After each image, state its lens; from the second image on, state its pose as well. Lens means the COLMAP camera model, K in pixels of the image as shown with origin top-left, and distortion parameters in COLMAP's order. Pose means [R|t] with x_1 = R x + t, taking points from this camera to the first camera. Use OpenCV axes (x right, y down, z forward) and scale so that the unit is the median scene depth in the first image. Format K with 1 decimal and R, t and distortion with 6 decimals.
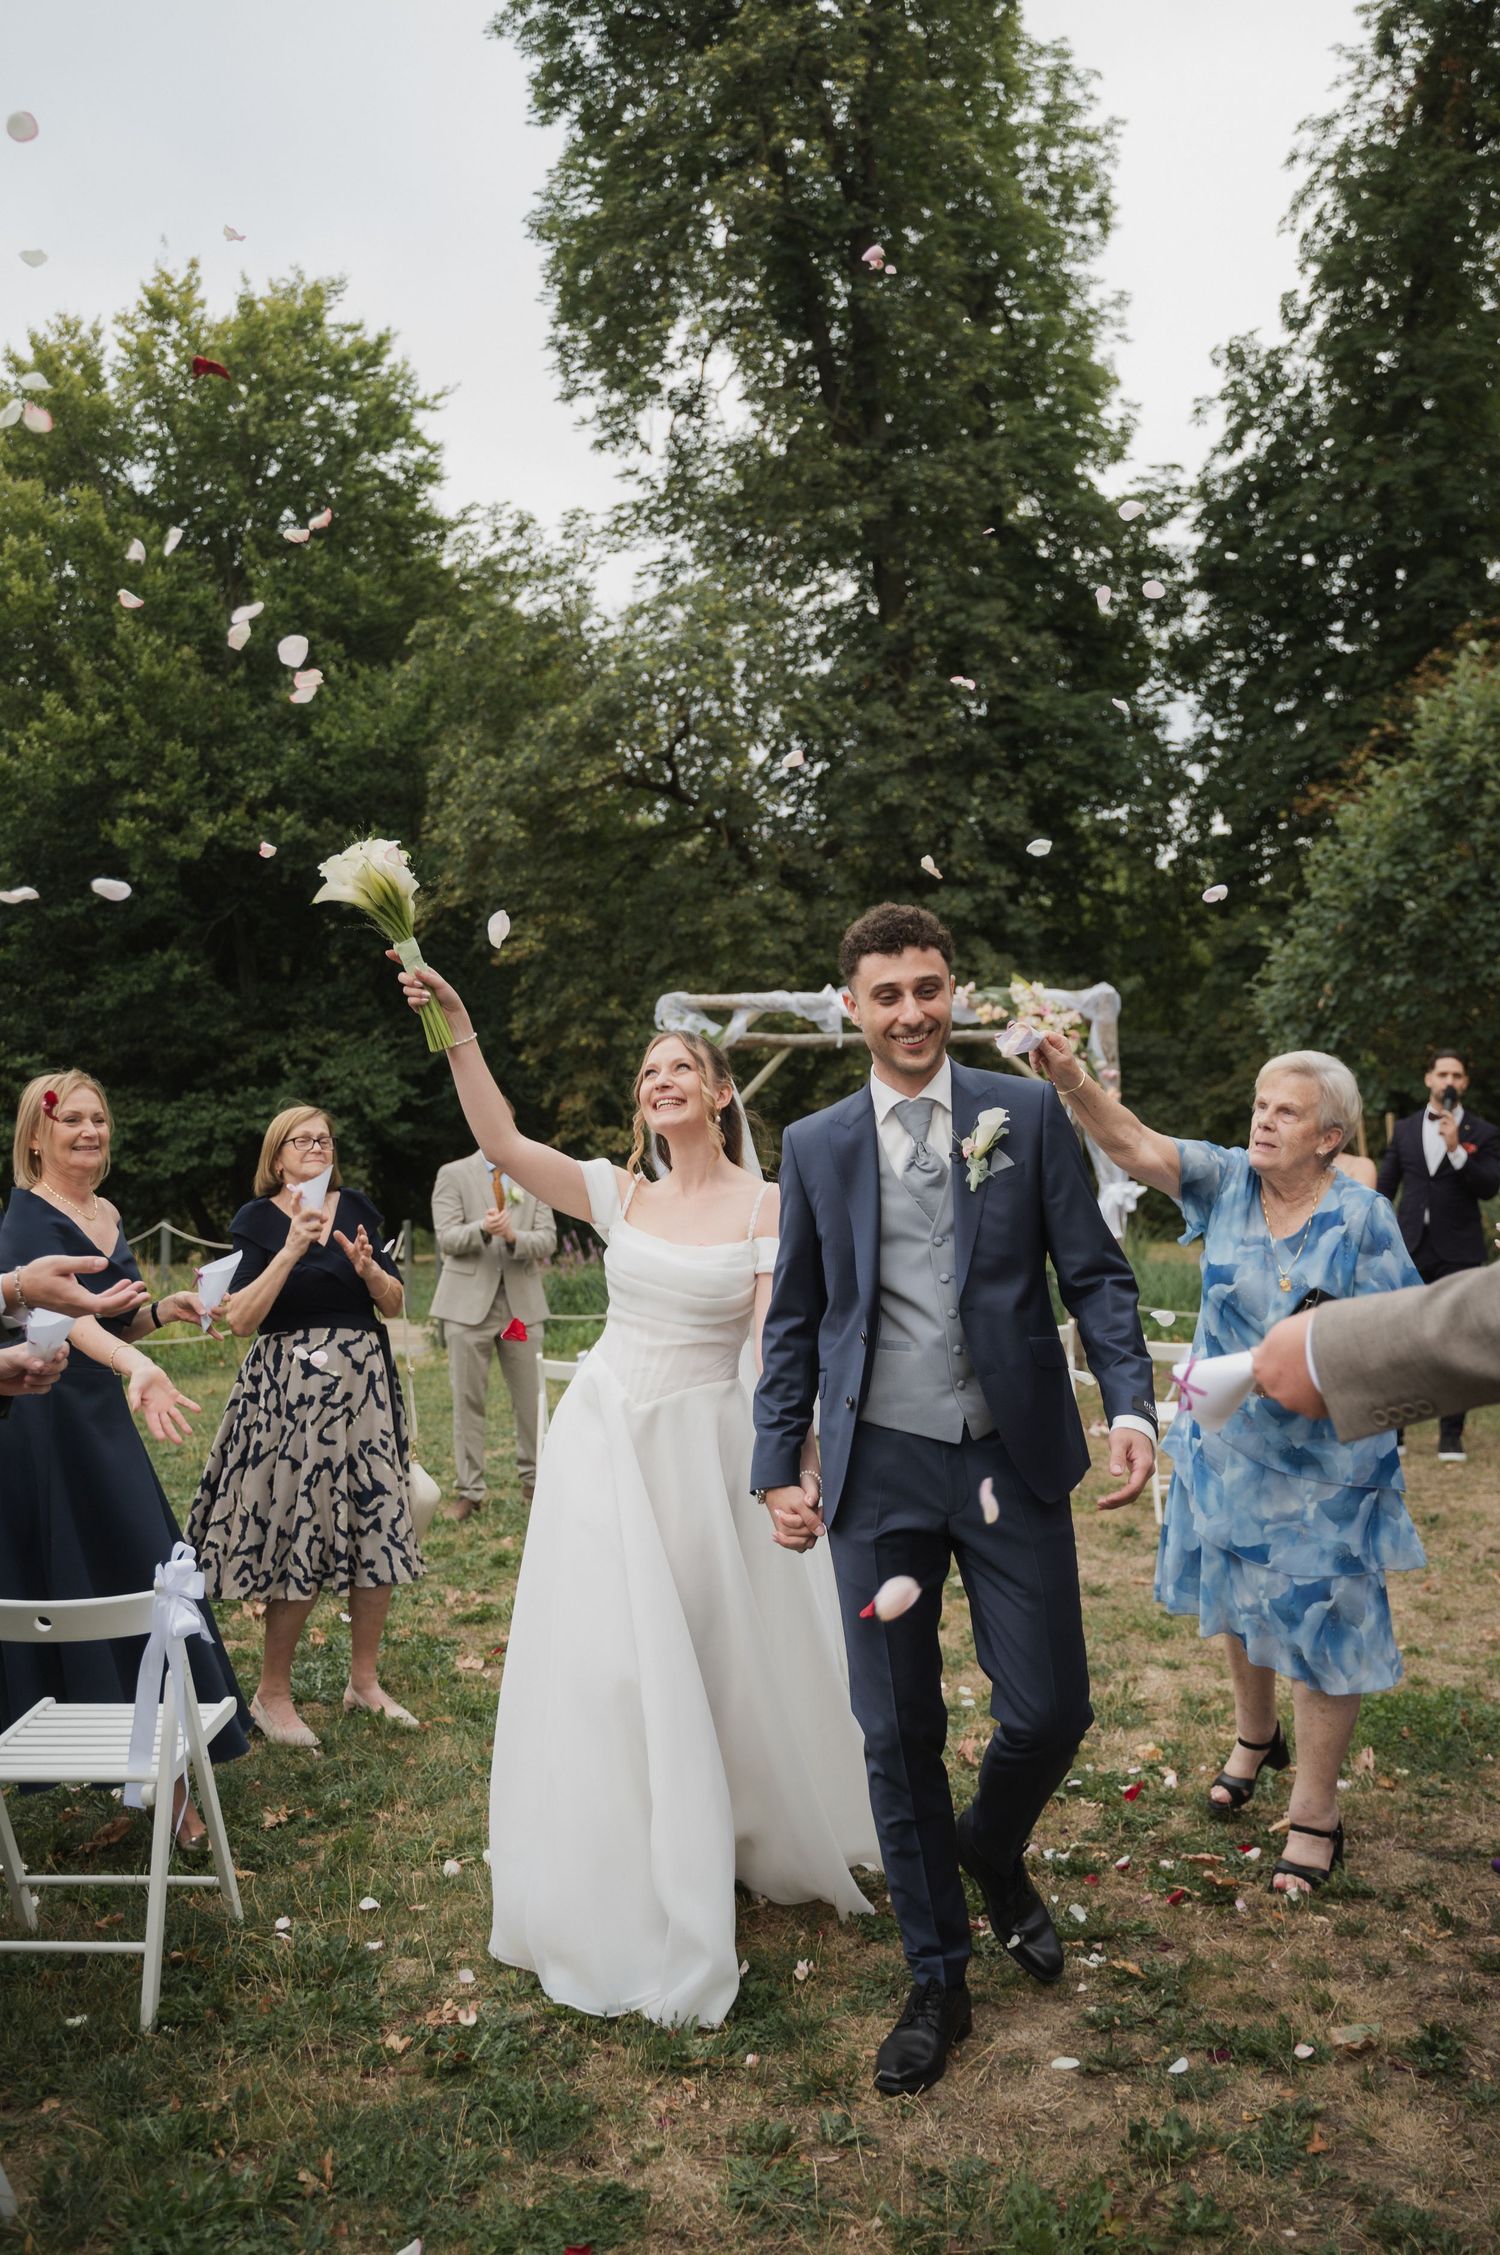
lens RADIAL K [[1786.0, 0, 749.7], [0, 1786.0, 1119.2], [0, 0, 1]] dist [-0.034039, -0.001776]
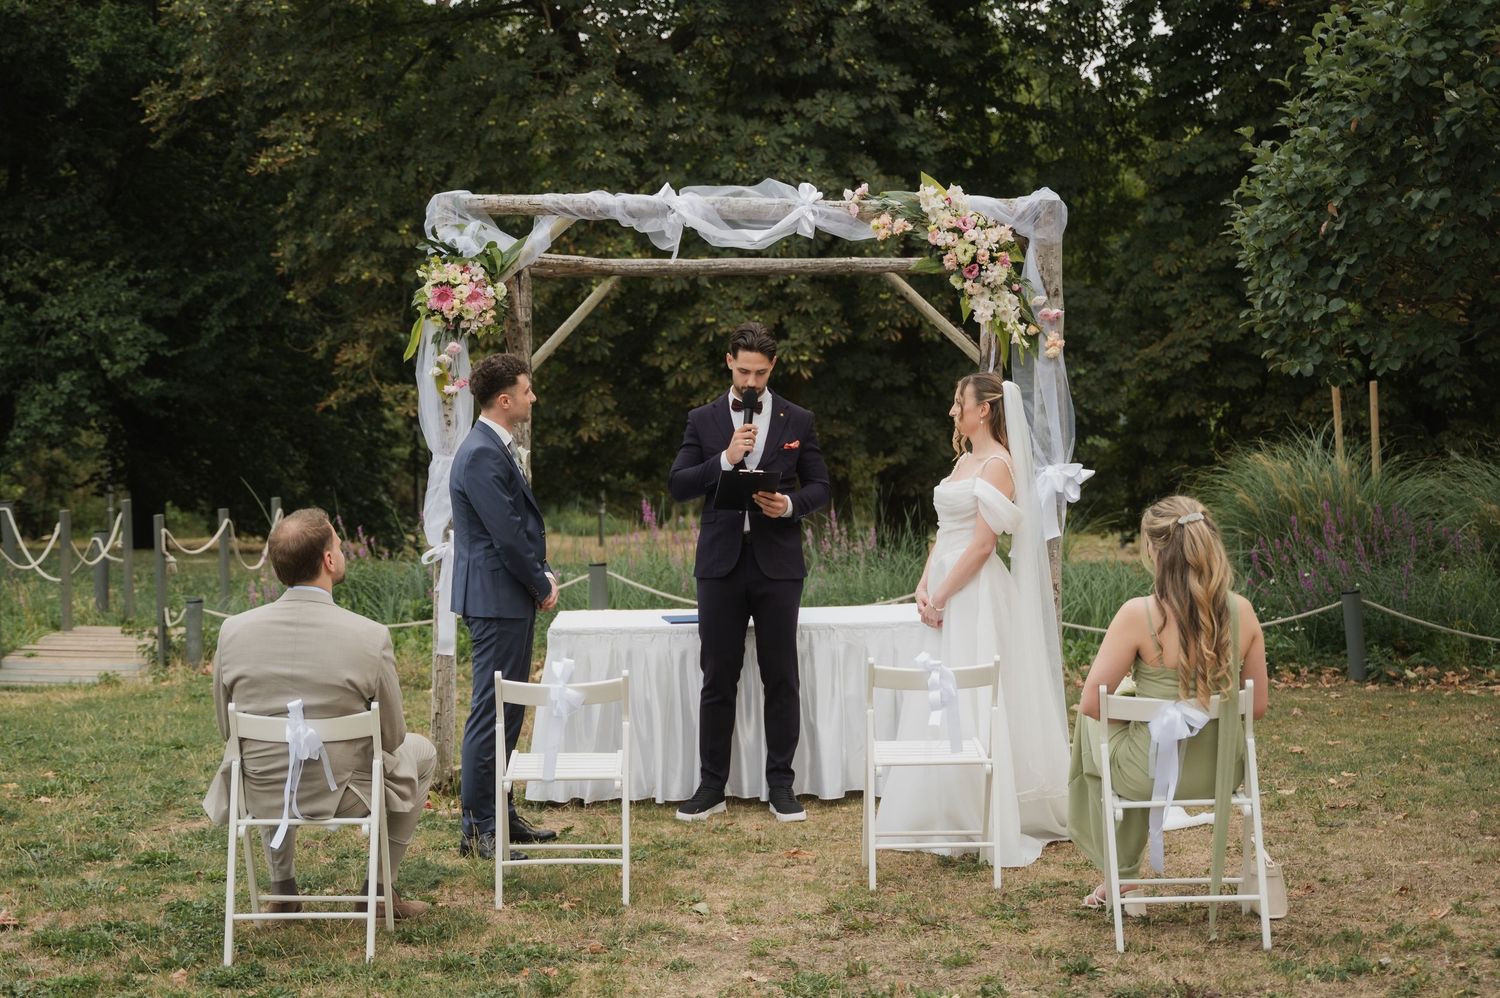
lens RADIAL K [[2037.4, 0, 707.3], [0, 2037.4, 499.9], [0, 0, 1]] dist [-0.016414, -0.030994]
pose [[0.998261, 0.011499, 0.057809, 0.006618], [-0.014759, 0.998306, 0.056280, 0.002689], [-0.057064, -0.057036, 0.996740, 0.079008]]
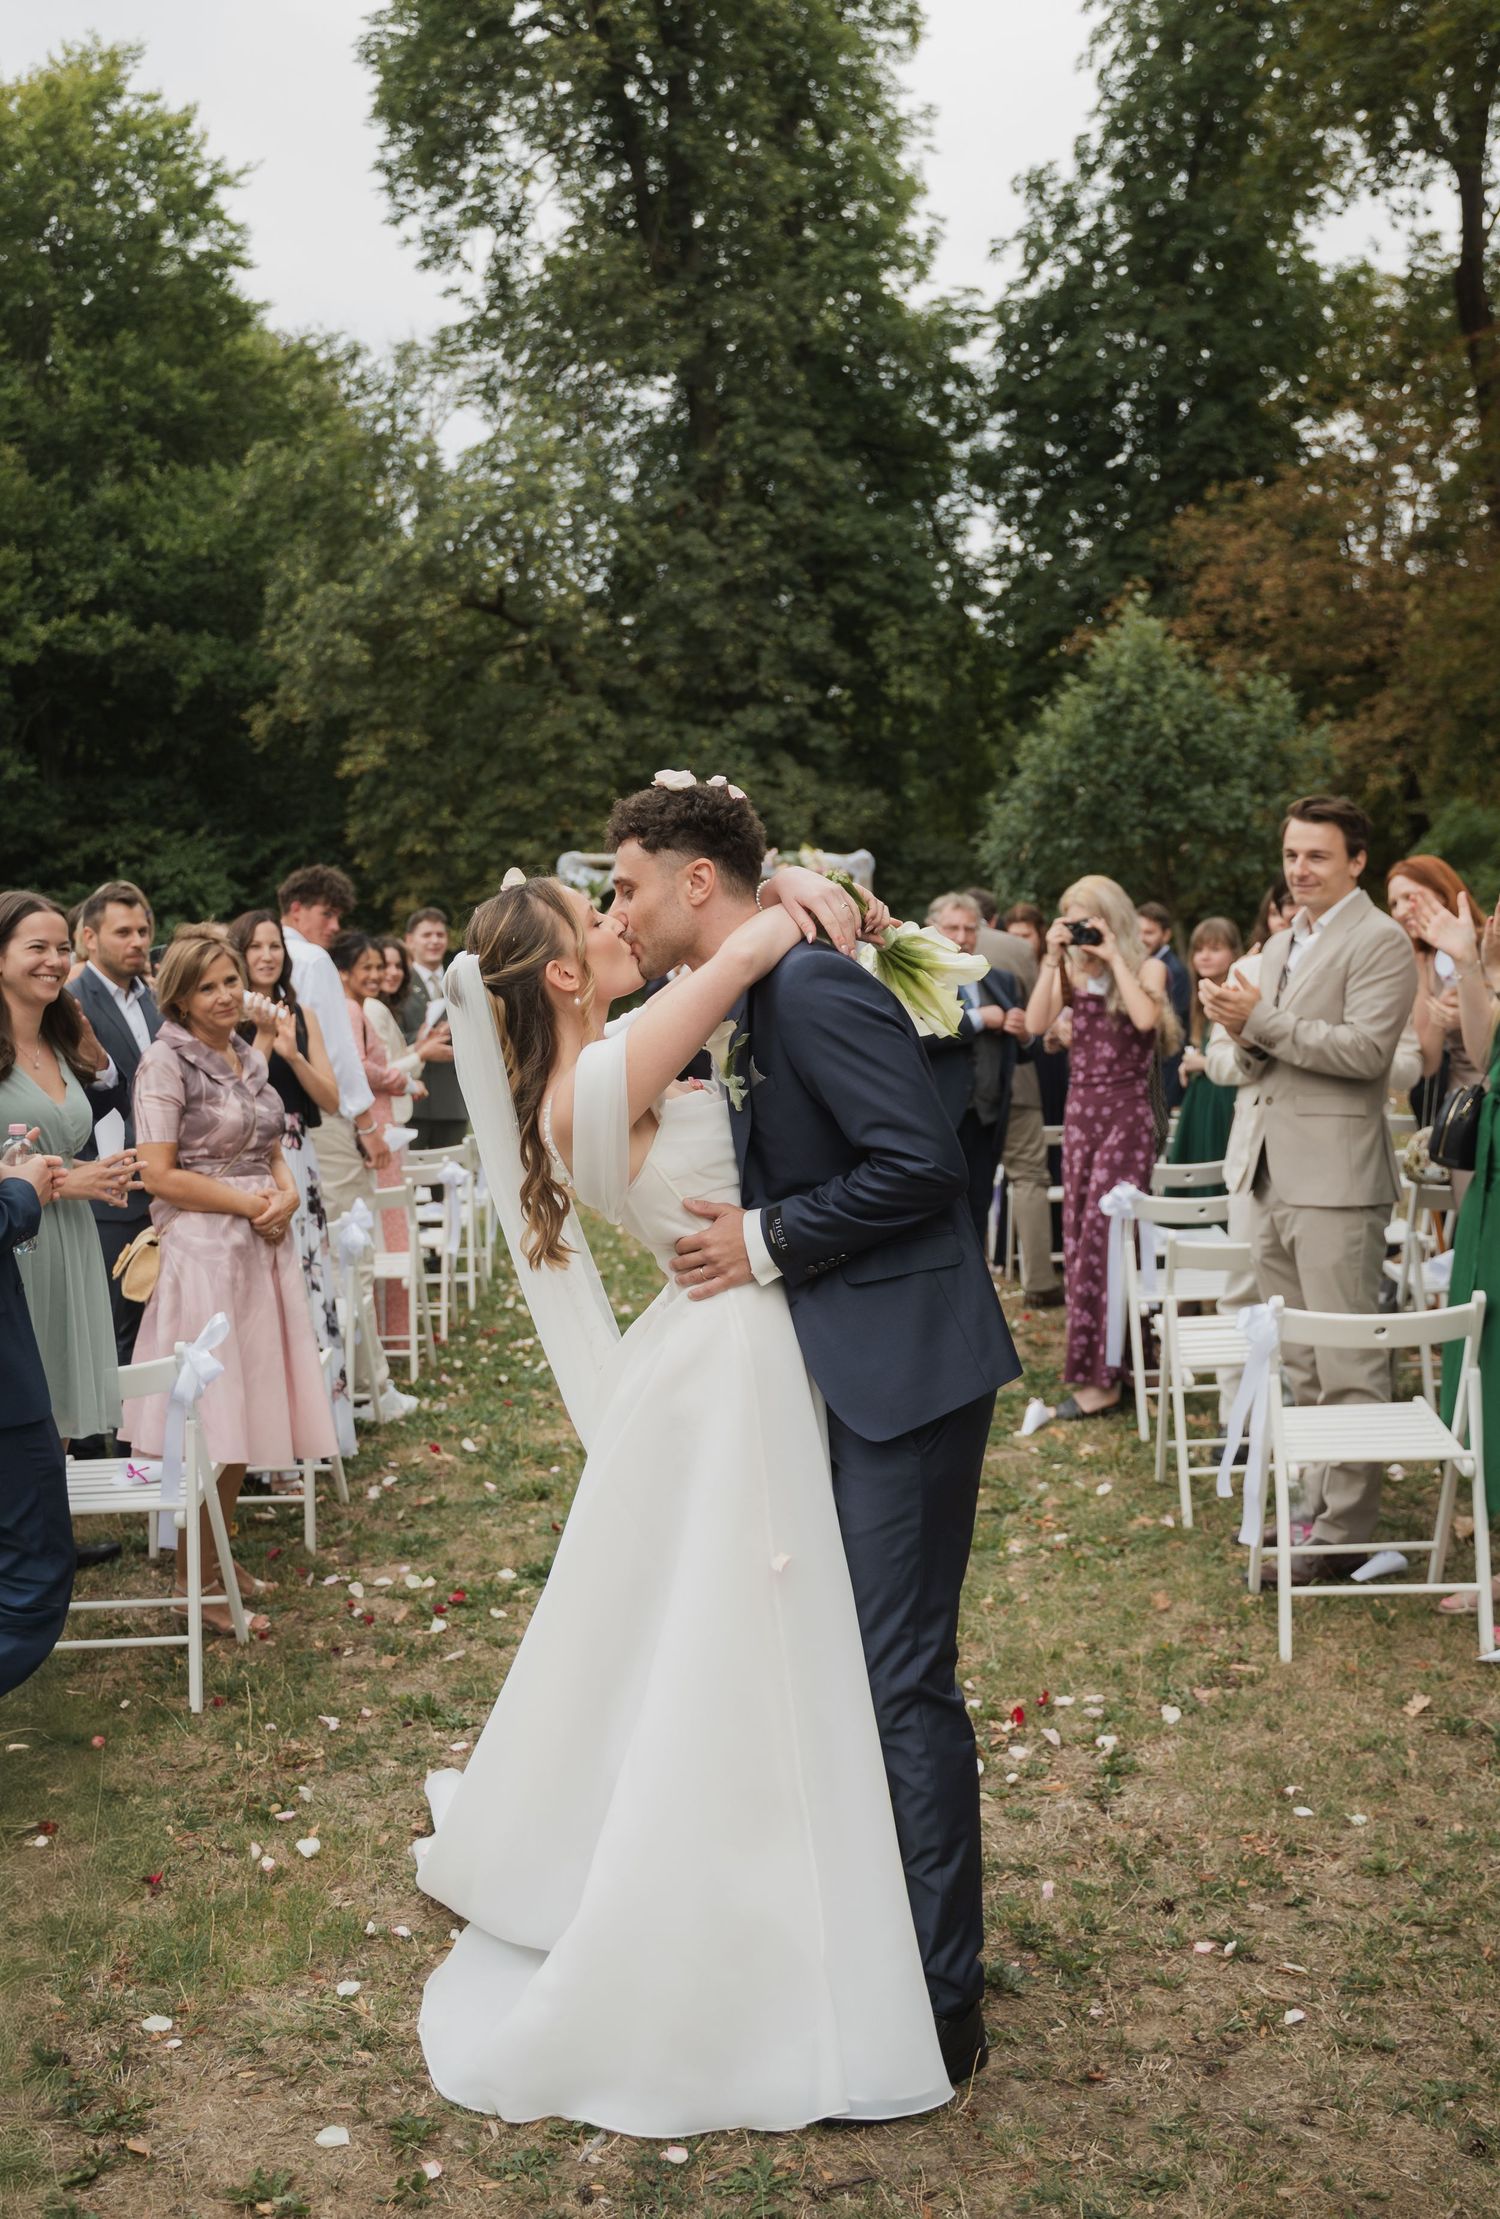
lens RADIAL K [[2442.1, 0, 750.0], [0, 2442.1, 1109.5], [0, 0, 1]] dist [-0.001401, 0.016693]
pose [[0.993636, -0.003027, 0.112597, -0.056204], [-0.007383, 0.995739, 0.091923, -0.021433], [-0.112396, -0.092170, 0.989380, -0.461235]]
